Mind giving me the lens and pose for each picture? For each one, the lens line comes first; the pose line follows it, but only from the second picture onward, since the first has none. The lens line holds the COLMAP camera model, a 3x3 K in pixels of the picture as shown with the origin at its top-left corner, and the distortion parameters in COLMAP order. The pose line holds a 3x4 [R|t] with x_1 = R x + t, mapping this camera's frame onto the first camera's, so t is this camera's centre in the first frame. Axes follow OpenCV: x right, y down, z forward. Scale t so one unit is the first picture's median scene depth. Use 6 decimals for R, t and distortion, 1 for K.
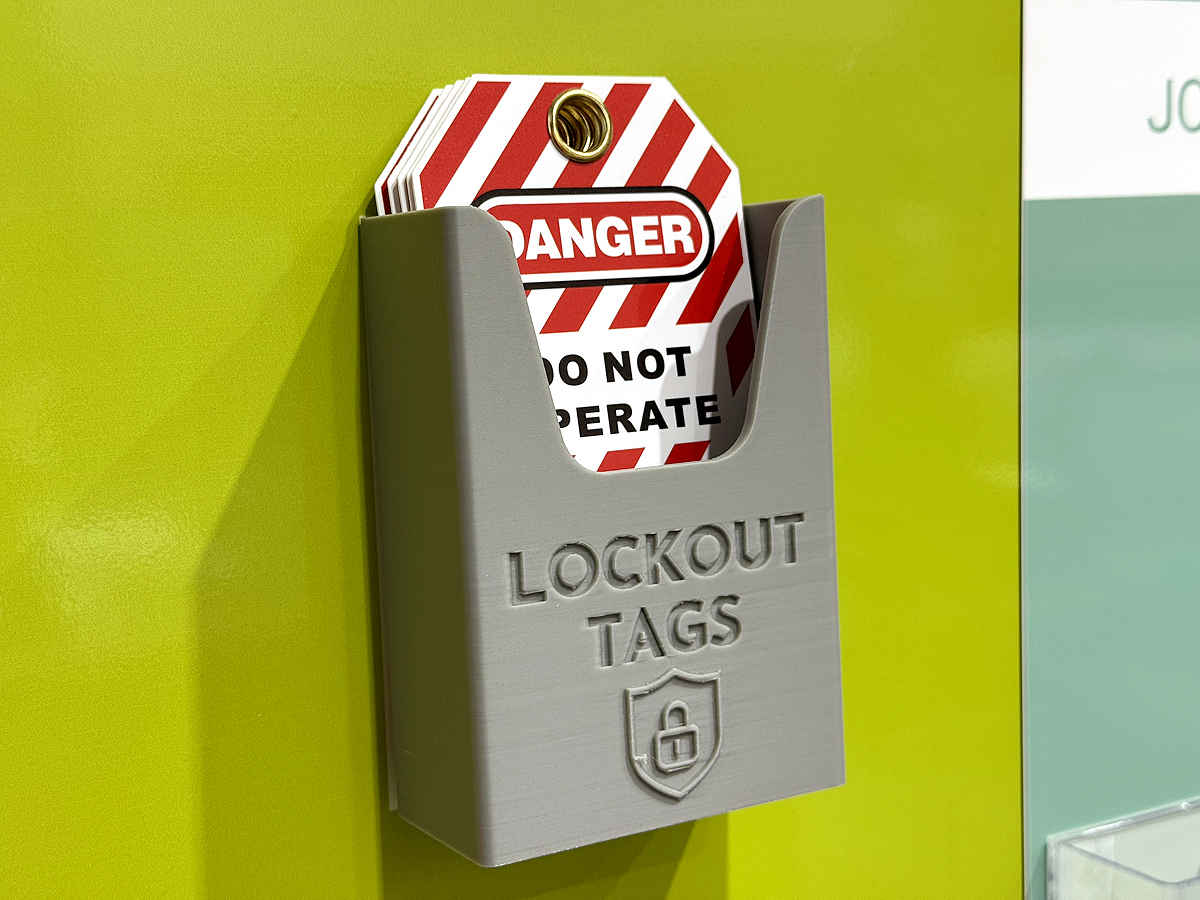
lens RADIAL K [[1697.2, 0, 600.0], [0, 1697.2, 450.0], [0, 0, 1]] dist [0.138755, -0.118414]
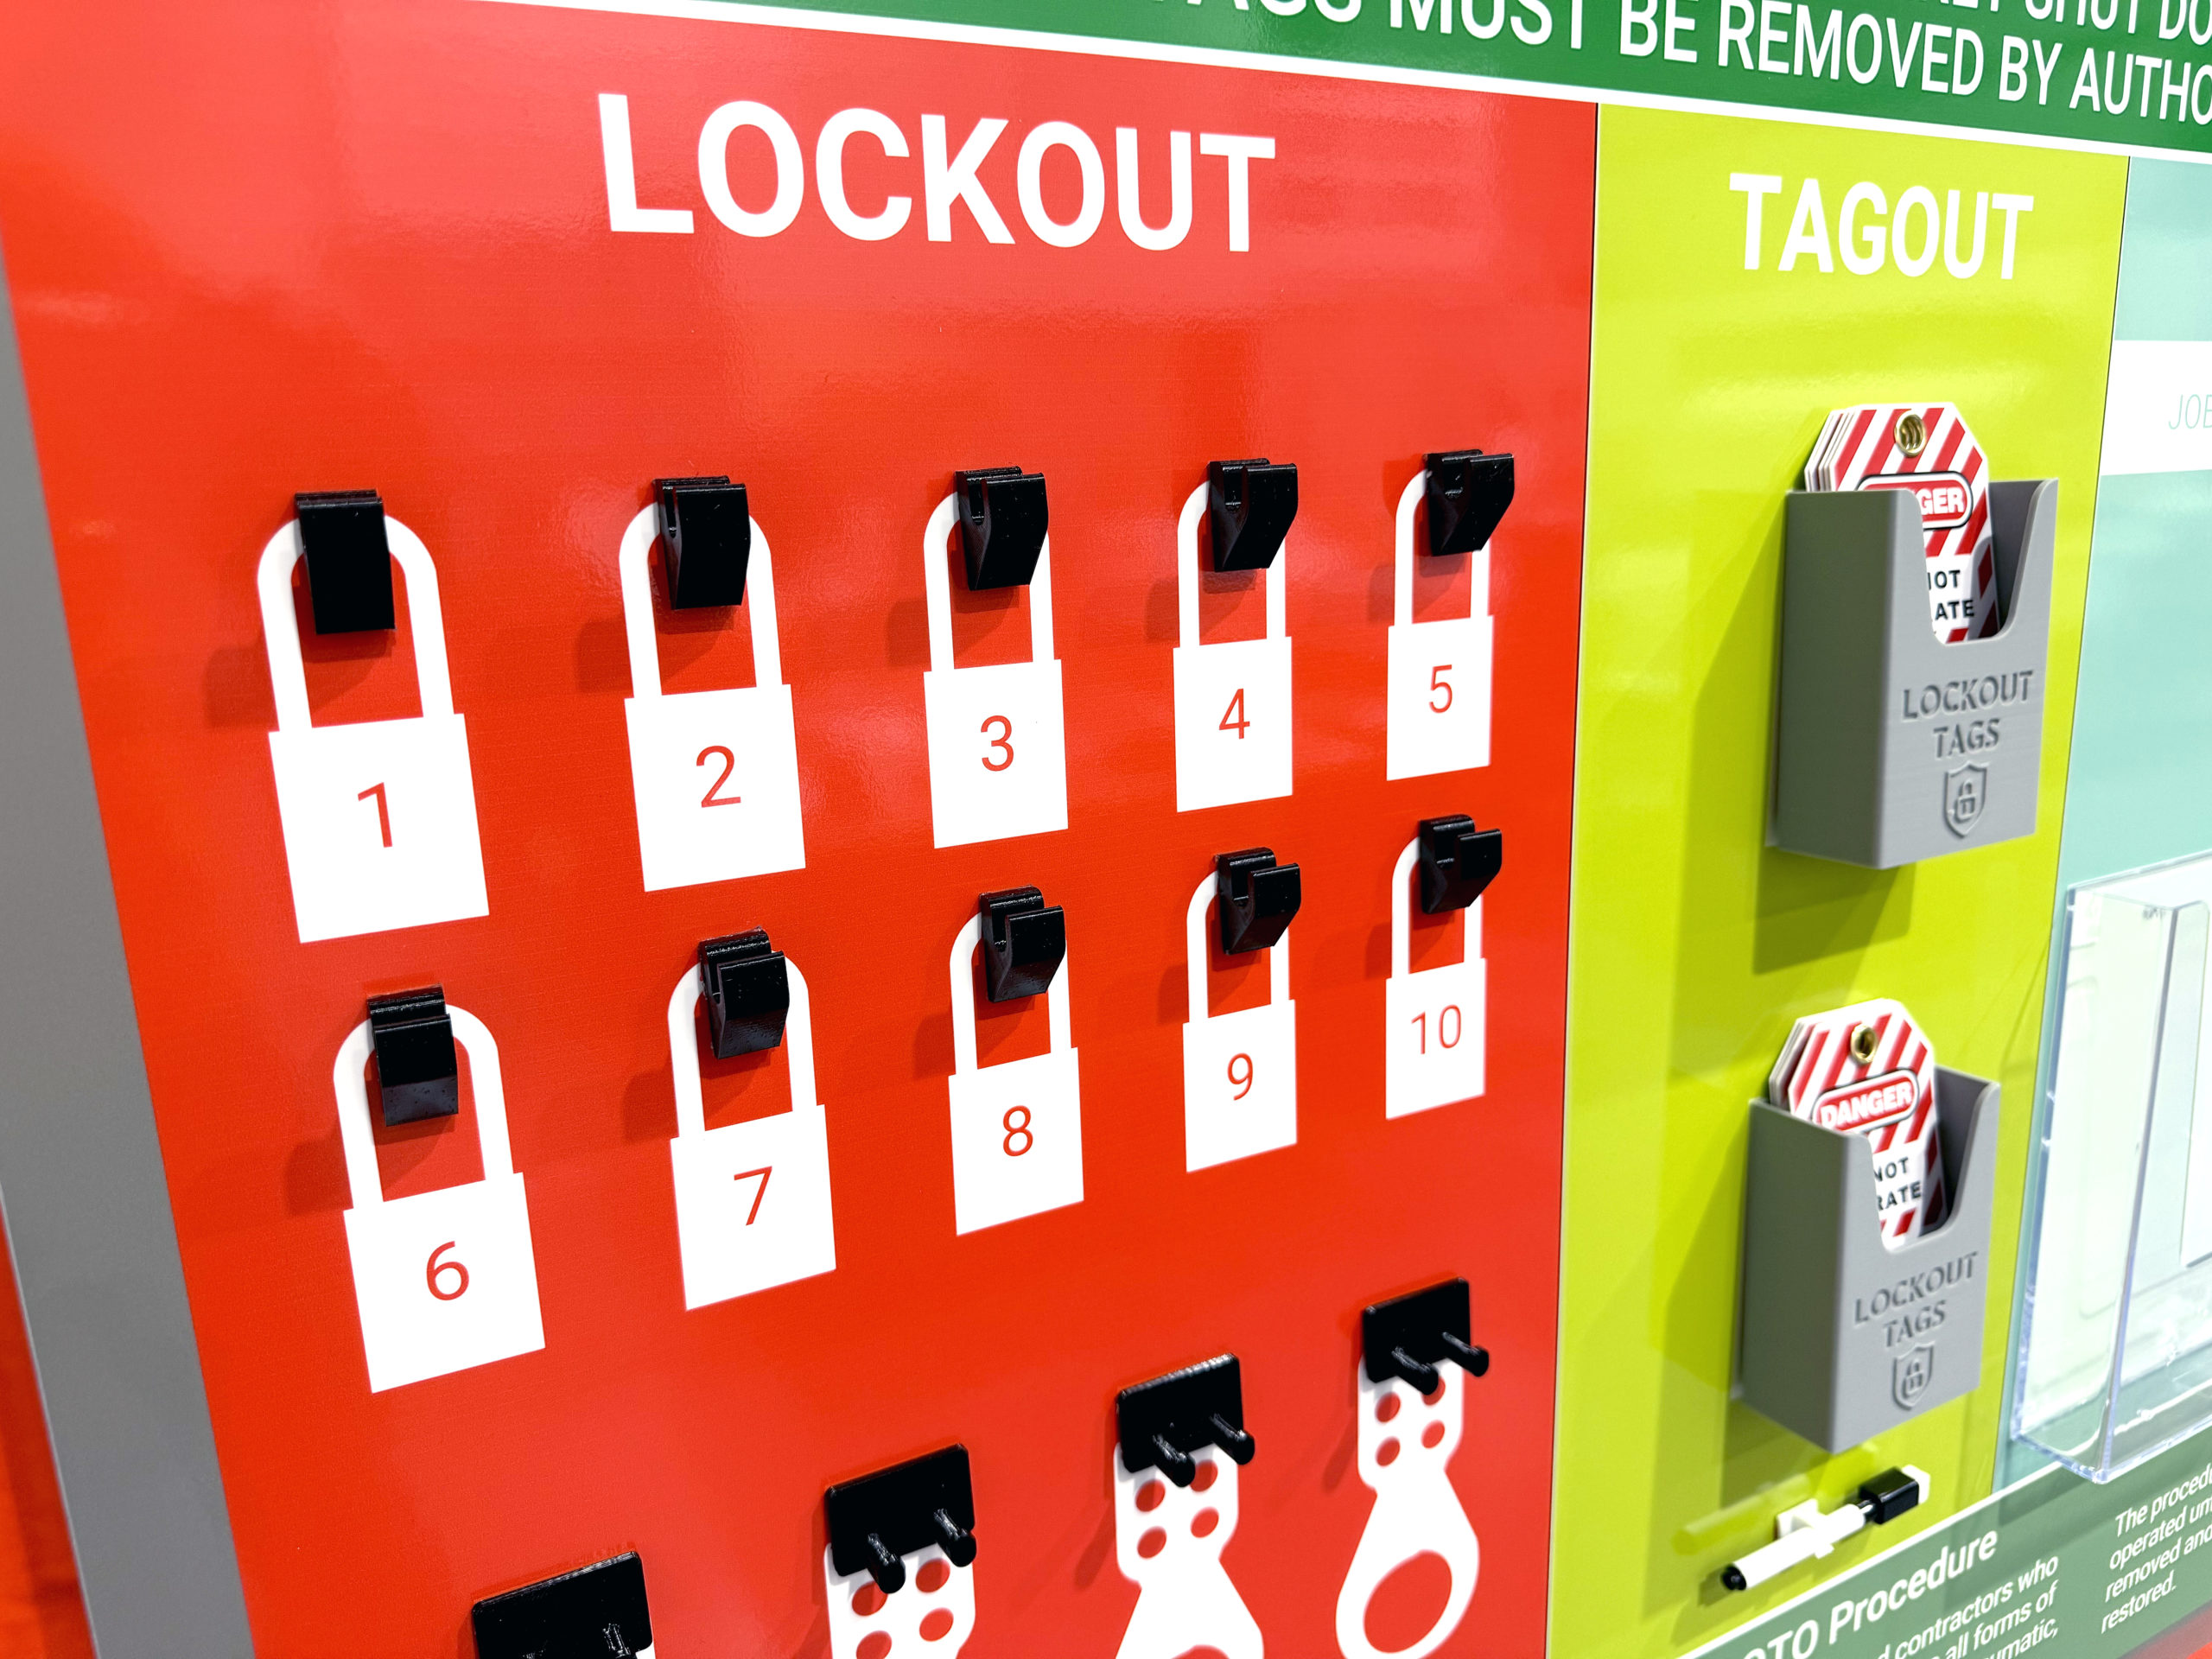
lens RADIAL K [[1623.8, 0, 1112.0], [0, 1623.8, 821.1], [0, 0, 1]] dist [-0.025460, 0.008135]
pose [[0.999683, 0.006307, -0.024380, -0.750583], [-0.003820, 0.994904, 0.100758, 0.028244], [0.024892, -0.100633, 0.994612, -0.615042]]
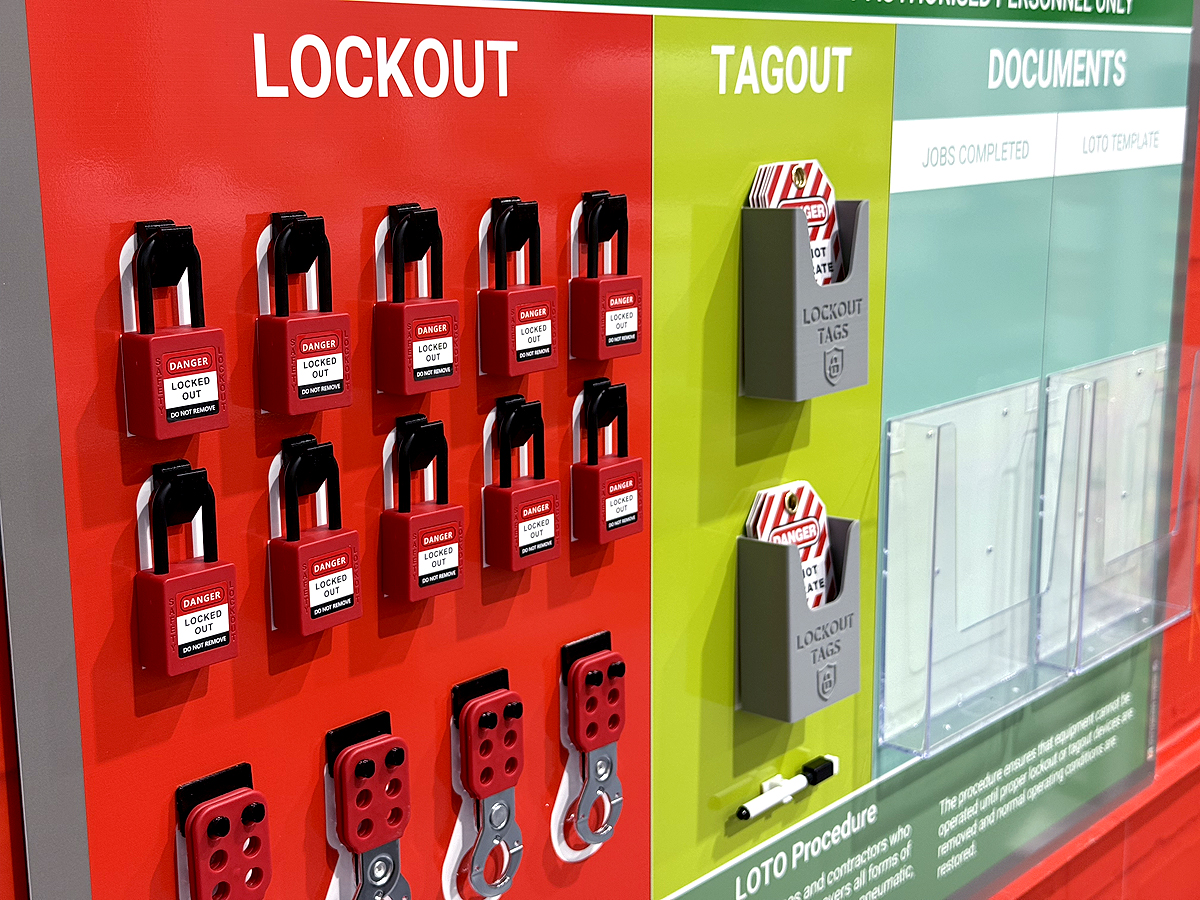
lens RADIAL K [[1697.2, 0, 600.0], [0, 1697.2, 450.0], [0, 0, 1]] dist [0.138755, -0.118414]
pose [[0.944657, -0.040687, 0.325528, -1.429140], [0.014926, 0.996582, 0.081247, 0.053281], [-0.327721, -0.071891, 0.942035, -1.924909]]
